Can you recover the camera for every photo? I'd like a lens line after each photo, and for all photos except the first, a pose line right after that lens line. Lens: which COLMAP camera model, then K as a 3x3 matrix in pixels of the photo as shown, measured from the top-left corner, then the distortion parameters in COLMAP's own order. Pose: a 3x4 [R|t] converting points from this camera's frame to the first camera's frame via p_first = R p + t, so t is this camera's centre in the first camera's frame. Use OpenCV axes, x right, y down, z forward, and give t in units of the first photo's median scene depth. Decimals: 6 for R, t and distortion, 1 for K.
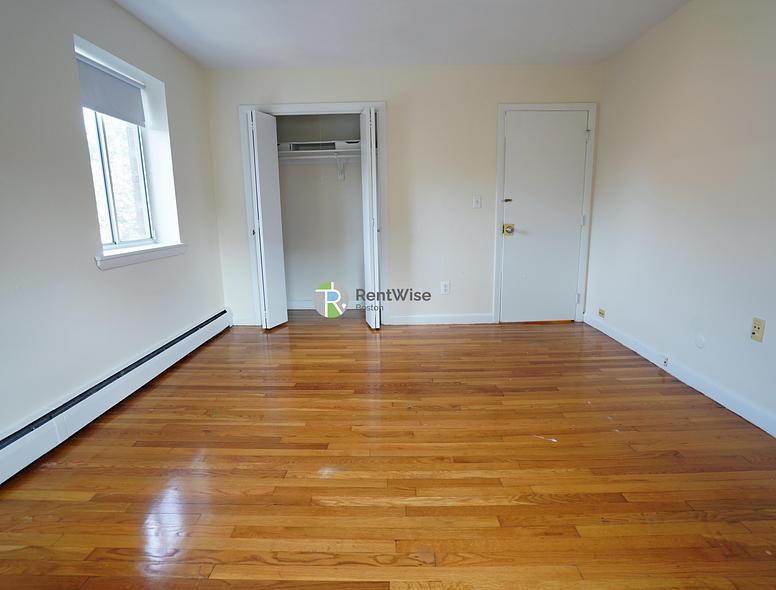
lens RADIAL K [[414.4, 0, 388.0], [0, 414.4, 295.0], [0, 0, 1]] dist [-0.067527, 0.034107]
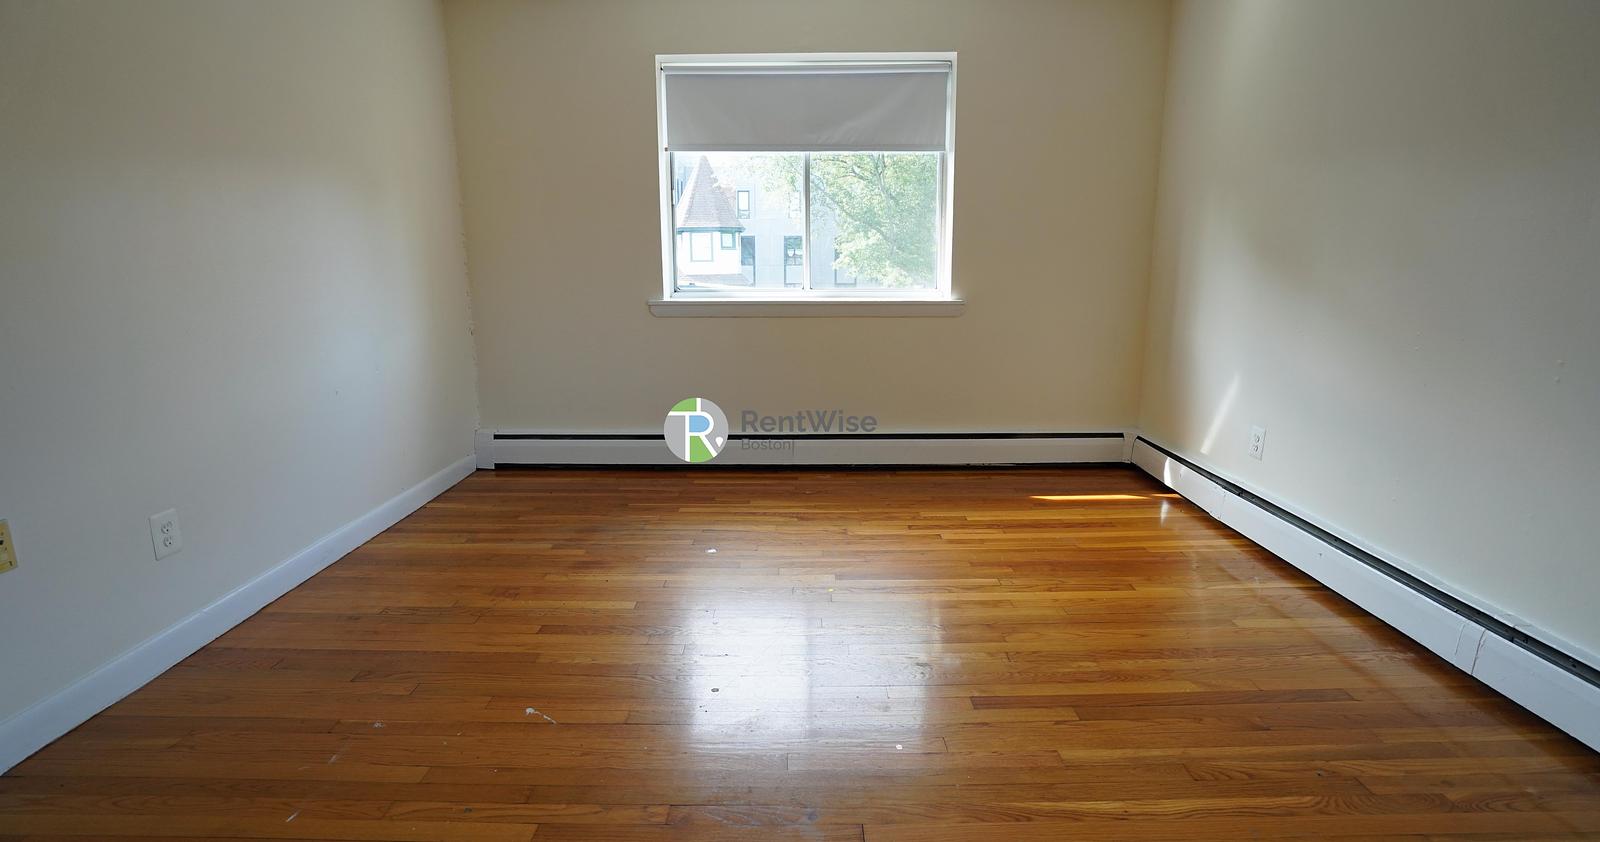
lens RADIAL K [[780.0, 0, 800.0], [0, 780.0, 421.0], [0, 0, 1]] dist [-0.066985, 0.029828]
pose [[-0.999390, 0.028538, -0.020142, 0.058906], [0.018351, 0.919608, 0.392408, -0.253695], [0.029722, 0.391799, -0.919571, 1.287235]]
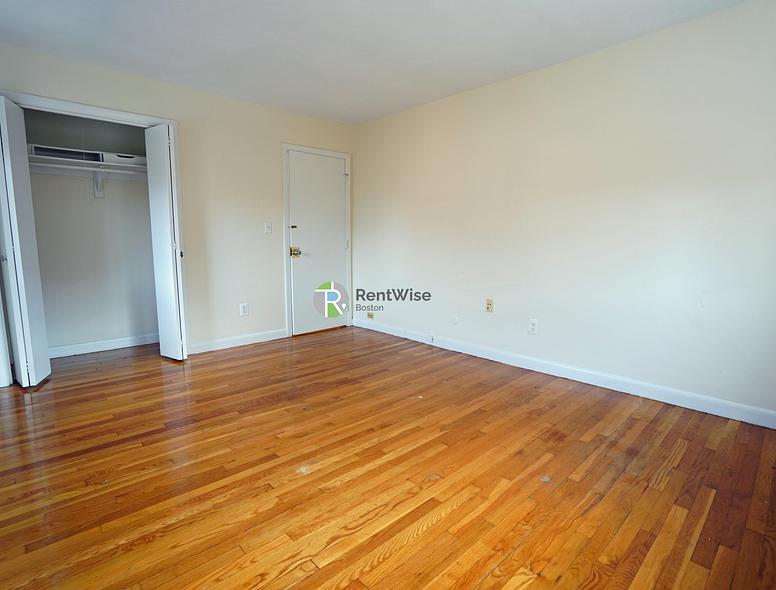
lens RADIAL K [[414.4, 0, 388.0], [0, 414.4, 295.0], [0, 0, 1]] dist [-0.067527, 0.034107]
pose [[0.713829, -0.075587, 0.696229, -0.467063], [0.123163, 0.992213, -0.018556, 0.015629], [-0.689405, 0.098995, 0.717580, 0.018782]]
